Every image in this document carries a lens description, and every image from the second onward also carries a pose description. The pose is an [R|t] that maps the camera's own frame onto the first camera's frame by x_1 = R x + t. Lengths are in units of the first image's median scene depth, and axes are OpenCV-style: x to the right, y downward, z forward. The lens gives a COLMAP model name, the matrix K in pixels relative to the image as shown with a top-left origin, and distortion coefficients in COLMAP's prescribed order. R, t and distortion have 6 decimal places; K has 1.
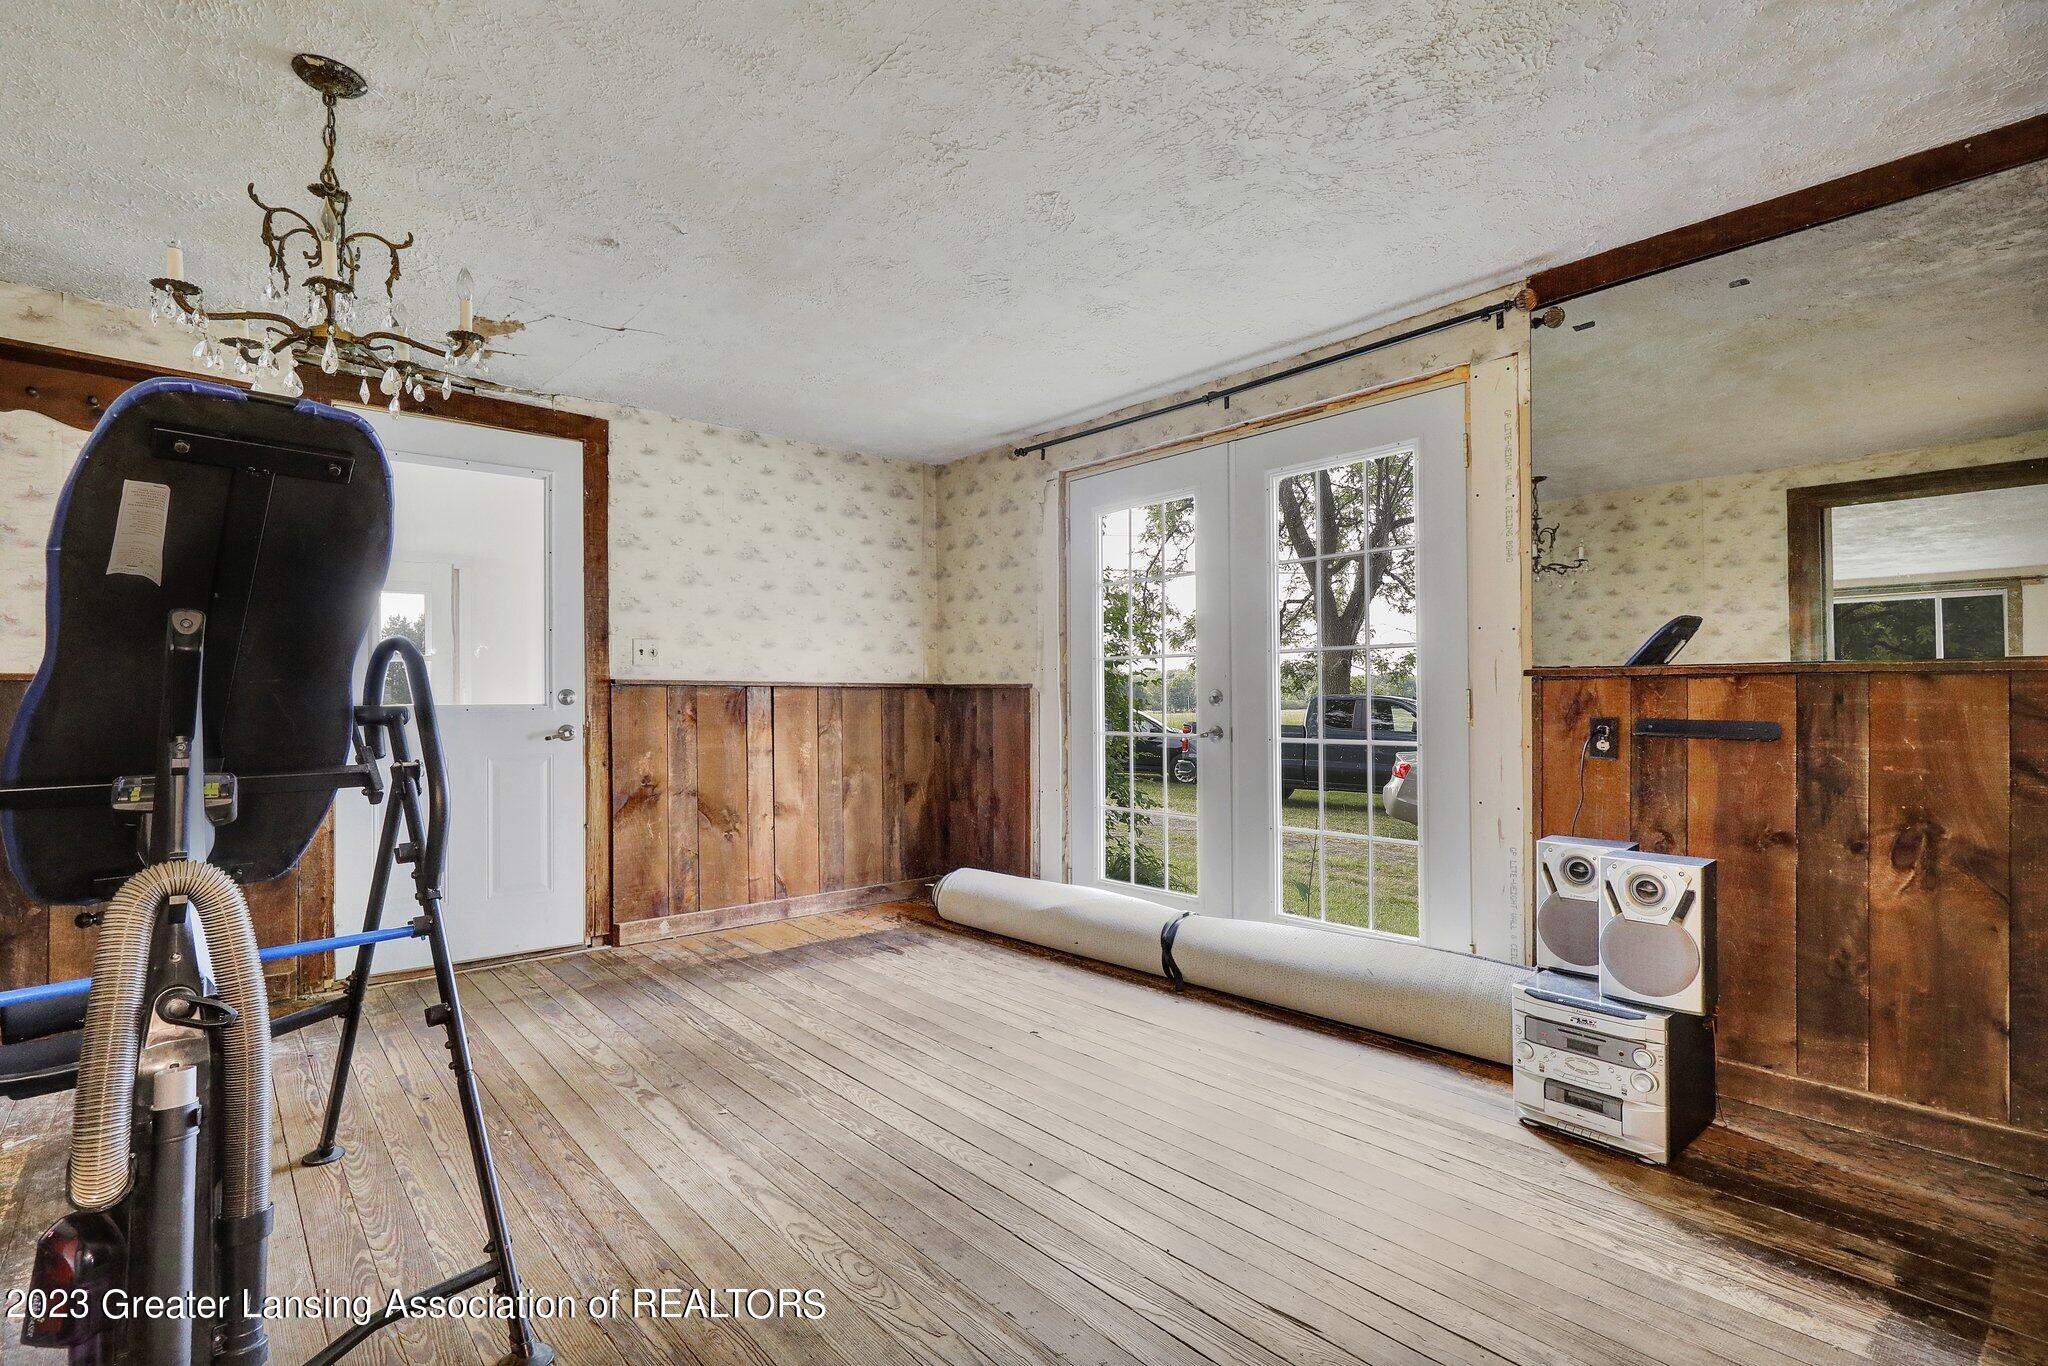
lens RADIAL K [[925.9, 0, 1030.8], [0, 925.9, 688.0], [0, 0, 1]] dist [-0.002147, -0.000140]
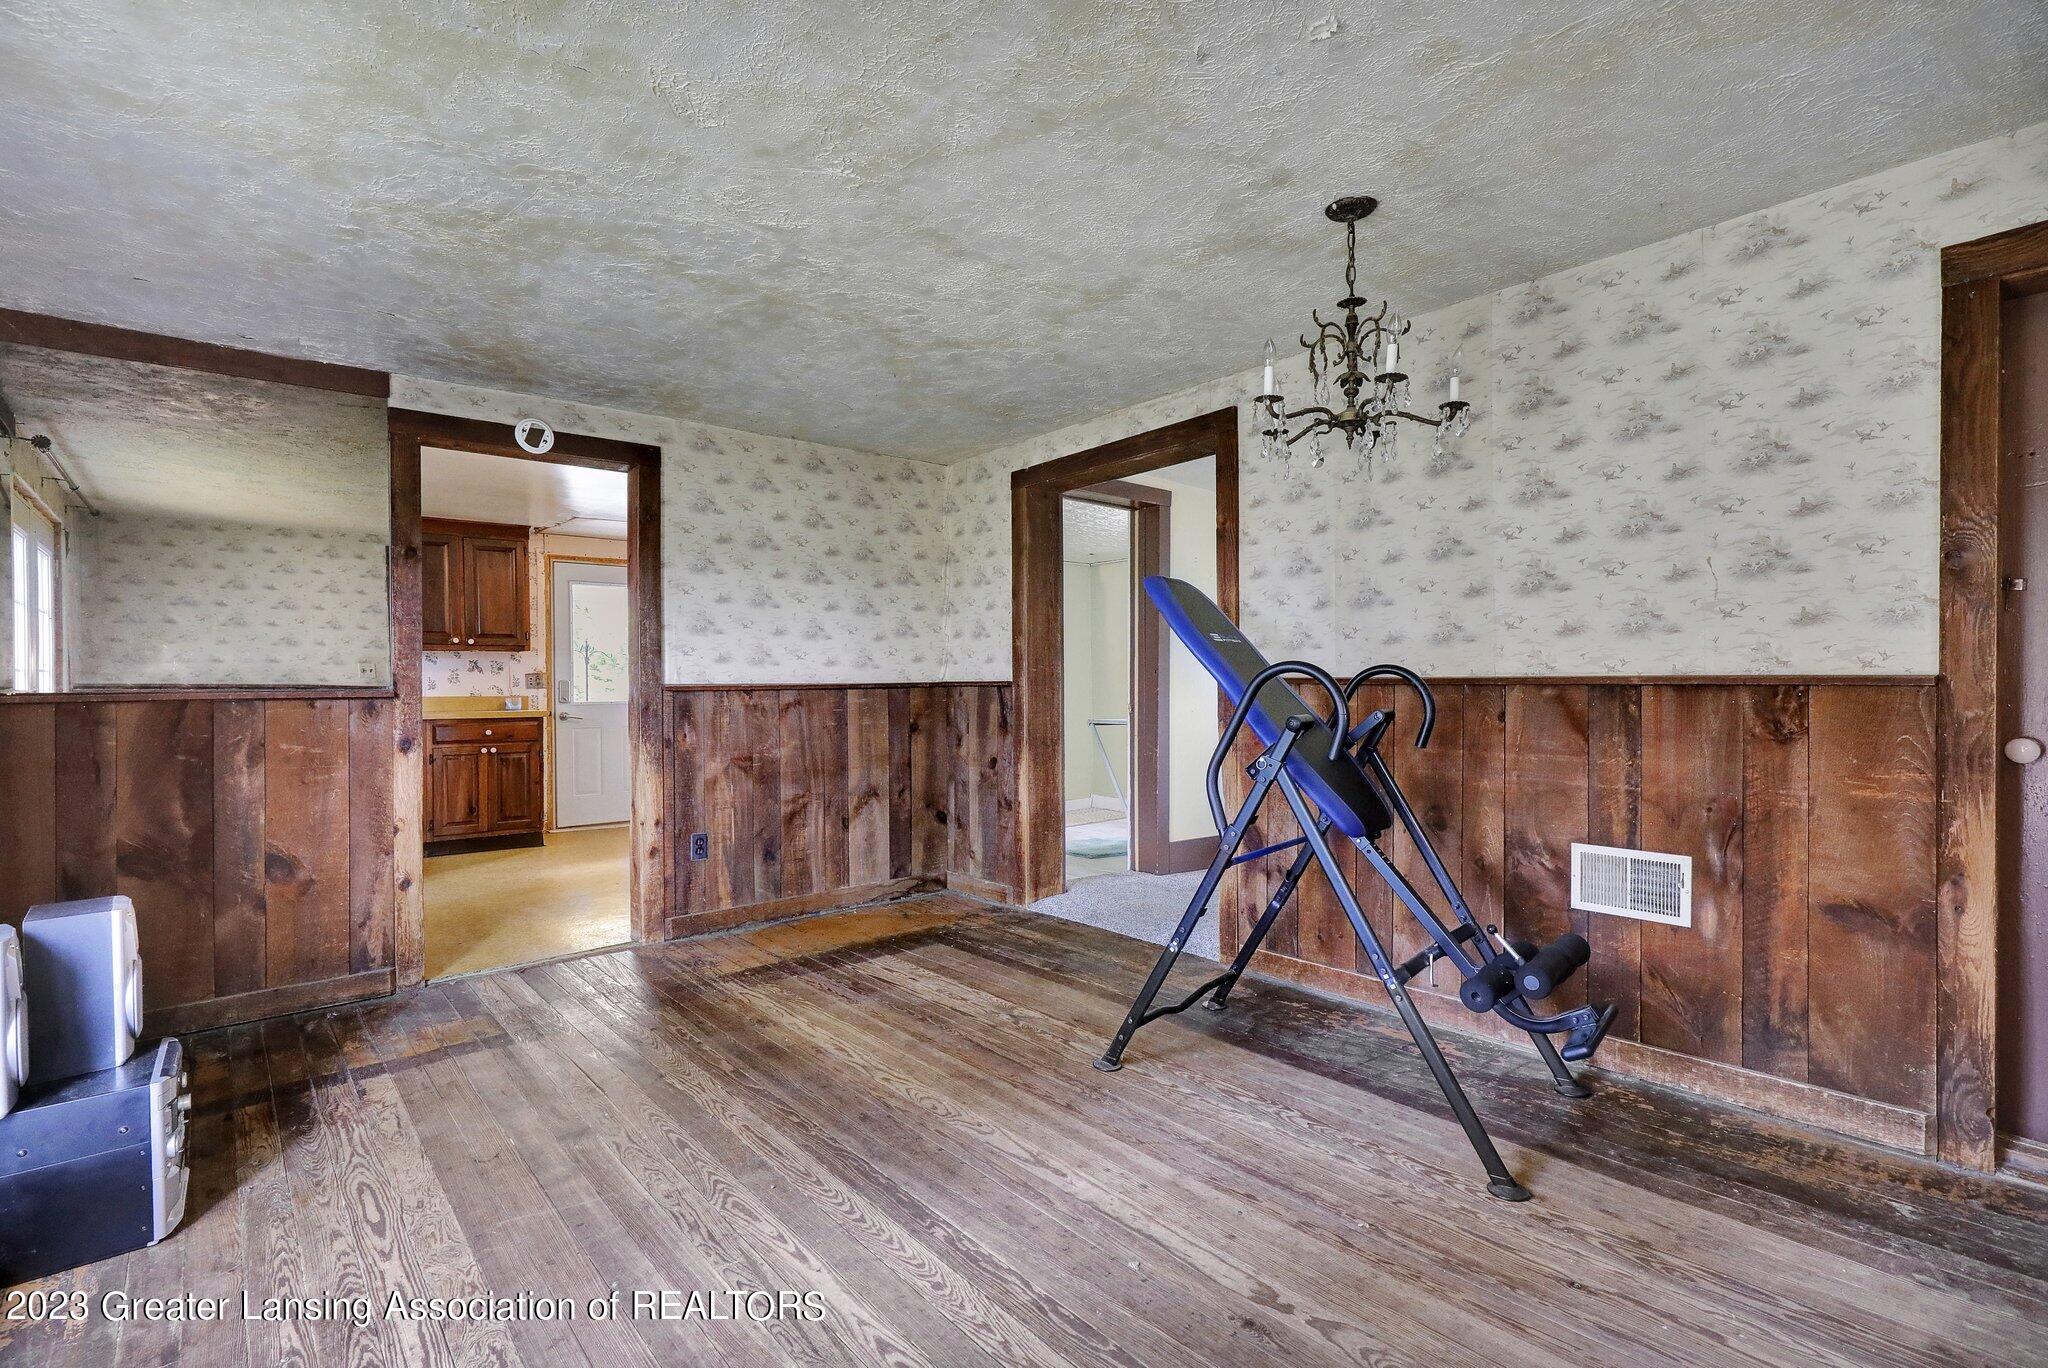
lens RADIAL K [[925.9, 0, 1019.0], [0, 925.9, 691.2], [0, 0, 1]] dist [-0.002147, -0.000140]
pose [[-0.999381, 0.010388, 0.033611, -0.290776], [0.010100, 0.999911, -0.008724, -0.008865], [-0.033699, -0.008379, -0.999397, 1.925533]]
